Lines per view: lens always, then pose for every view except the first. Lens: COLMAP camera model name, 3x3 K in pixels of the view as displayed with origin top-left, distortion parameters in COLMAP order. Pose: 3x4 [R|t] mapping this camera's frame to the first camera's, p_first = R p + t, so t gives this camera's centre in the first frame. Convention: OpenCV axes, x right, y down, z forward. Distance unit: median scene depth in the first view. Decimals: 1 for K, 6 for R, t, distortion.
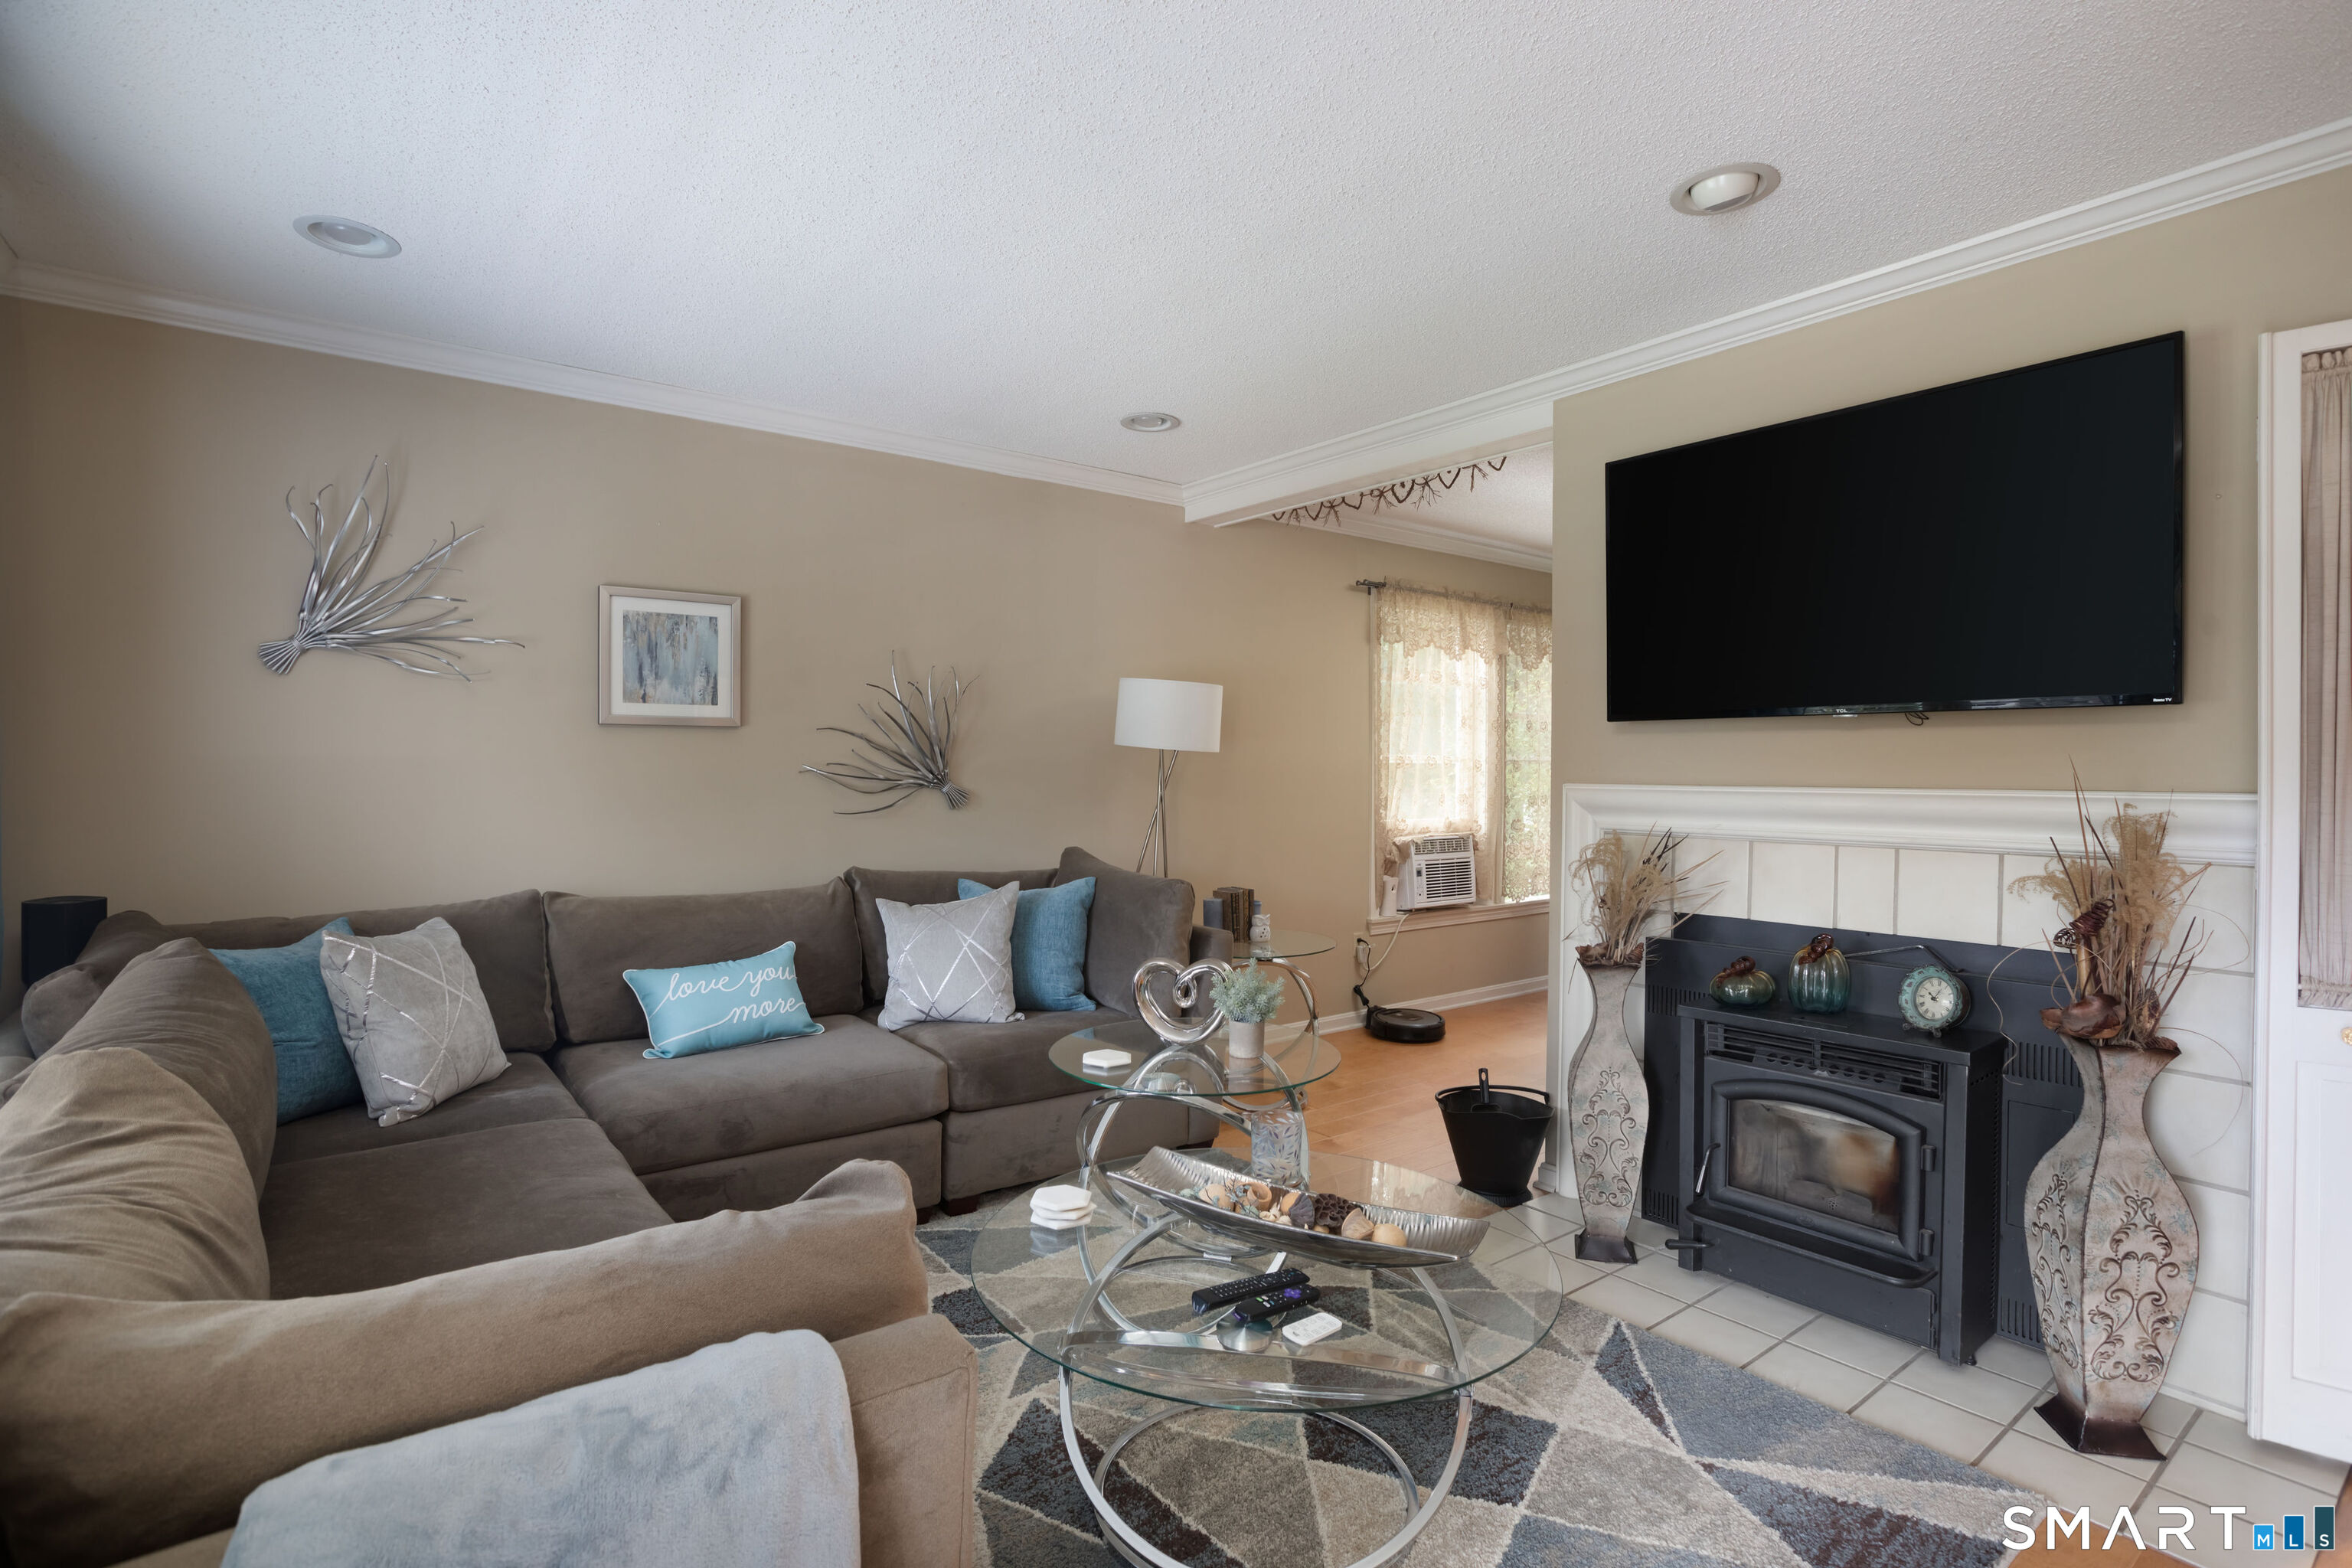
lens RADIAL K [[1117.8, 0, 1176.0], [0, 1117.8, 784.0], [0, 0, 1]] dist [-0.049707, 0.000160]
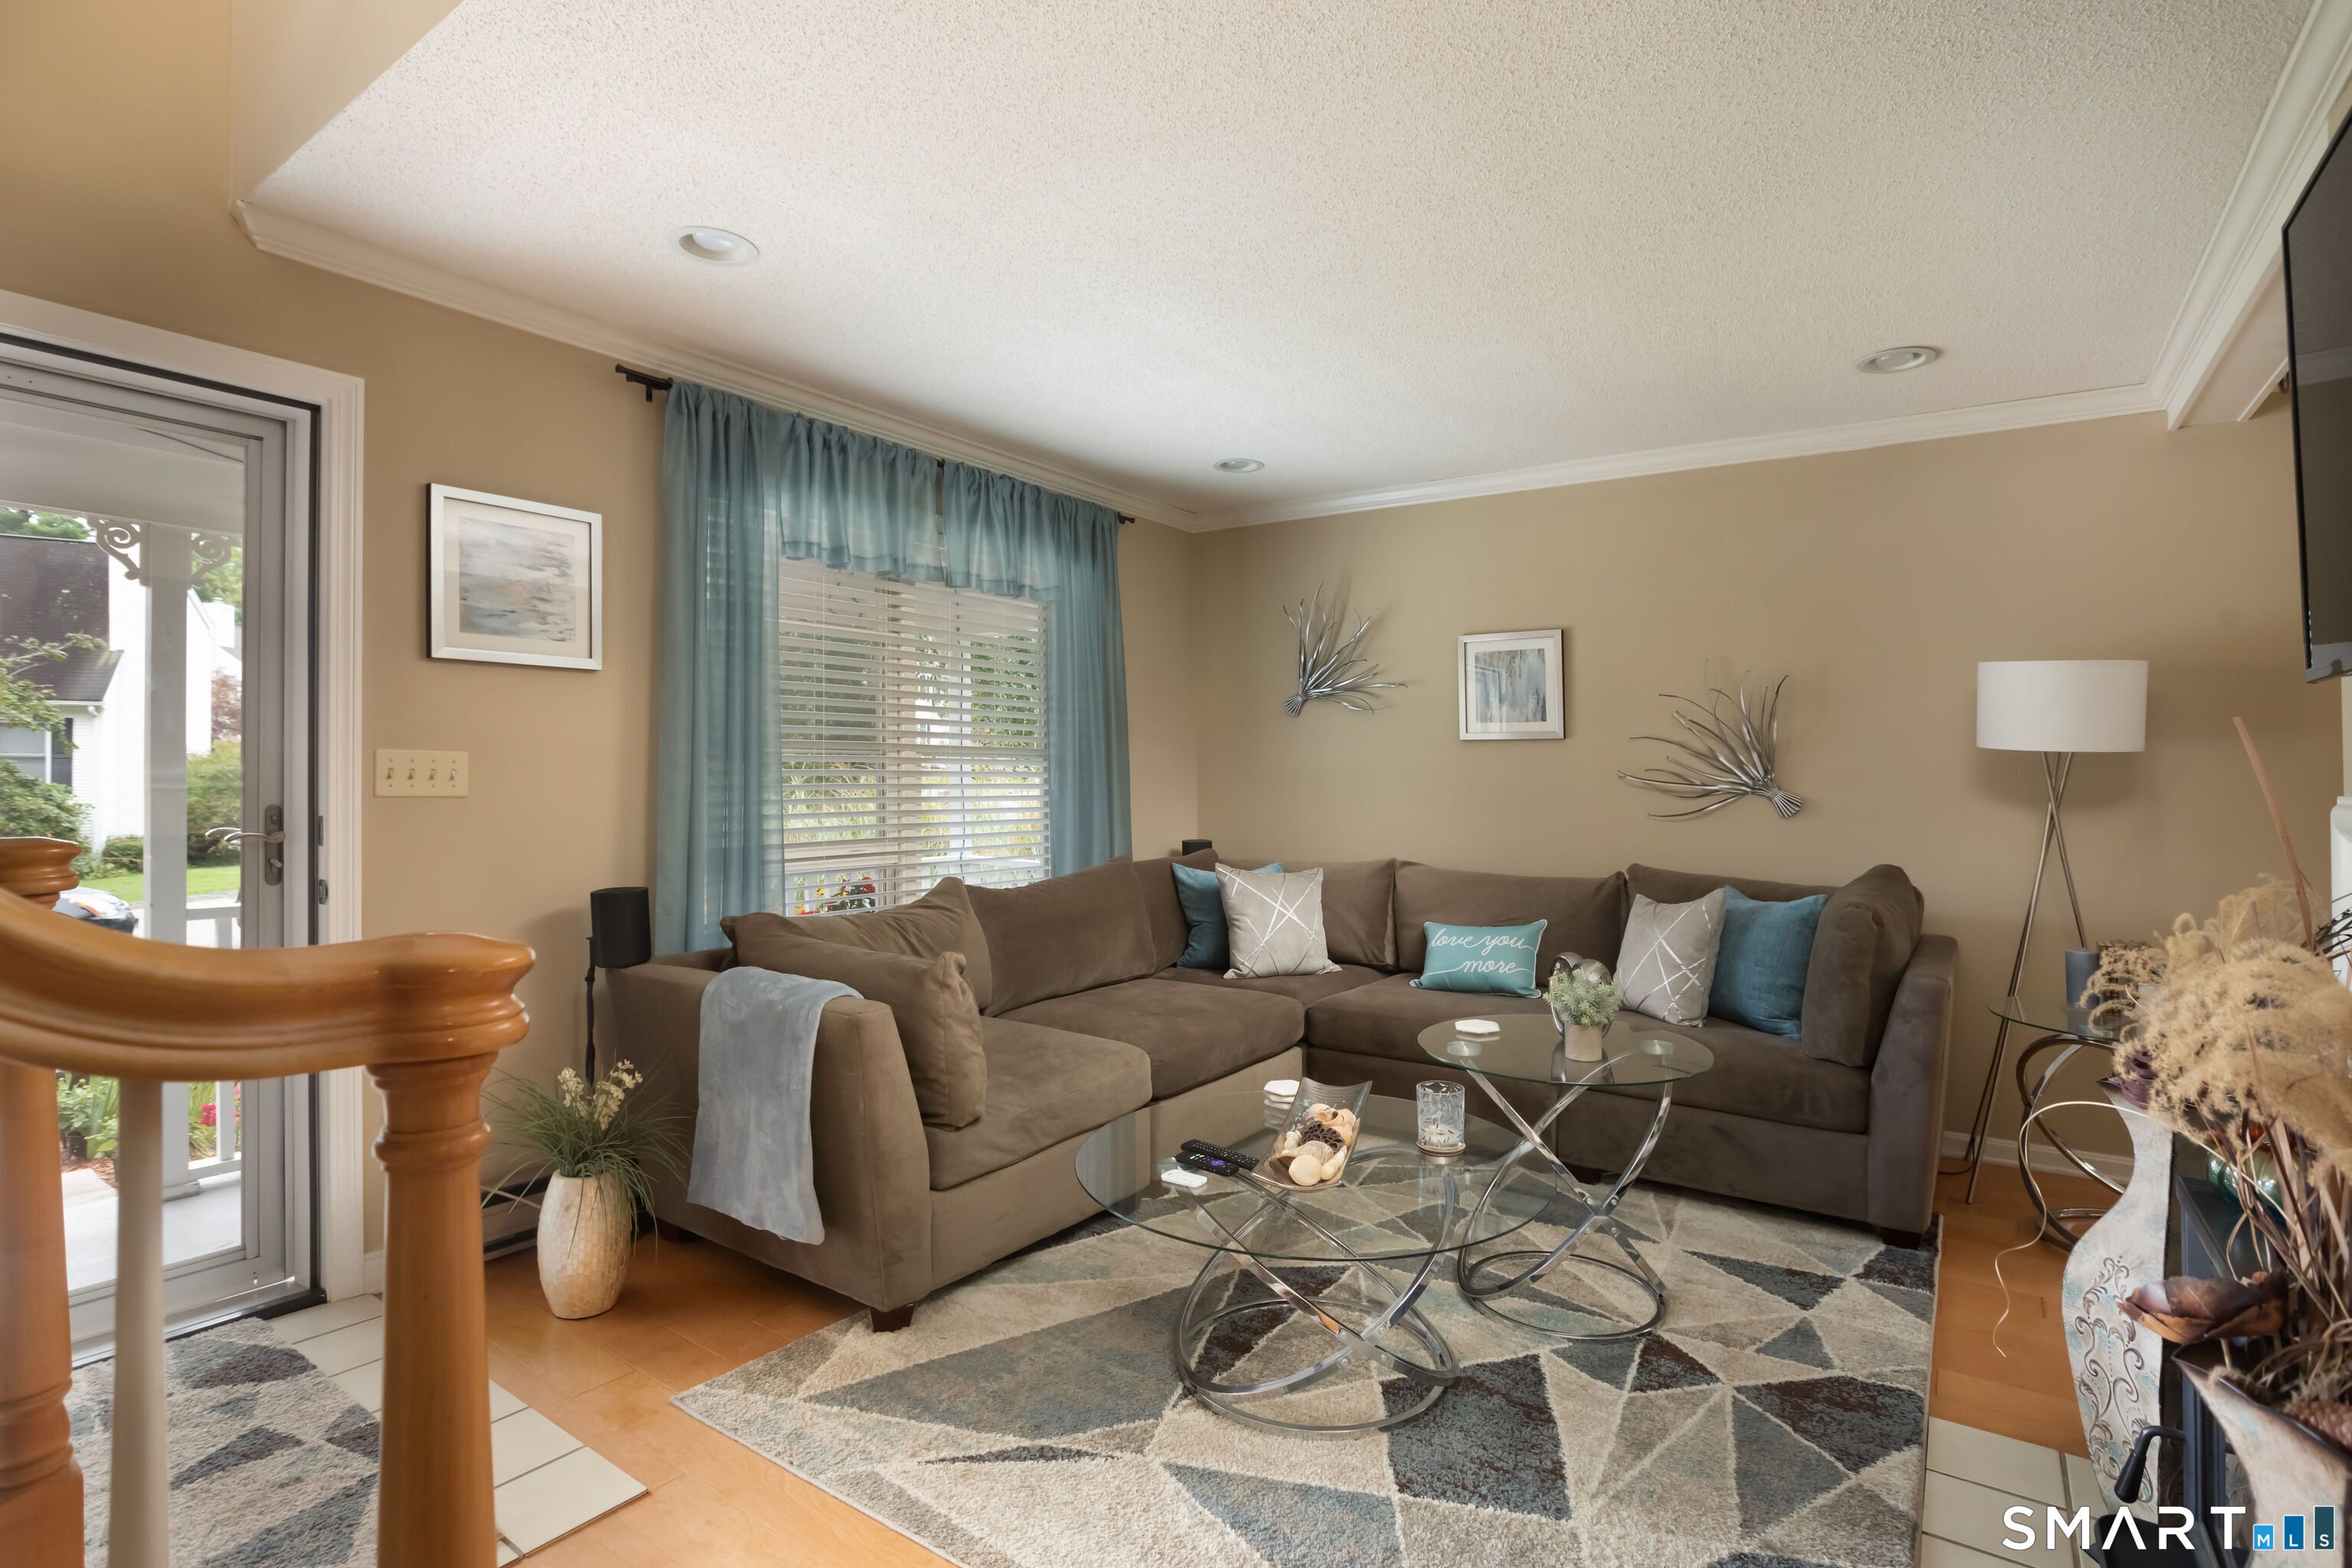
lens RADIAL K [[1117.8, 0, 1176.0], [0, 1117.8, 784.0], [0, 0, 1]] dist [-0.049707, 0.000160]
pose [[0.316128, 0.012159, -0.948639, 0.607574], [-0.011903, 0.999890, 0.008850, -0.008293], [0.948642, 0.008494, 0.316238, 0.231163]]
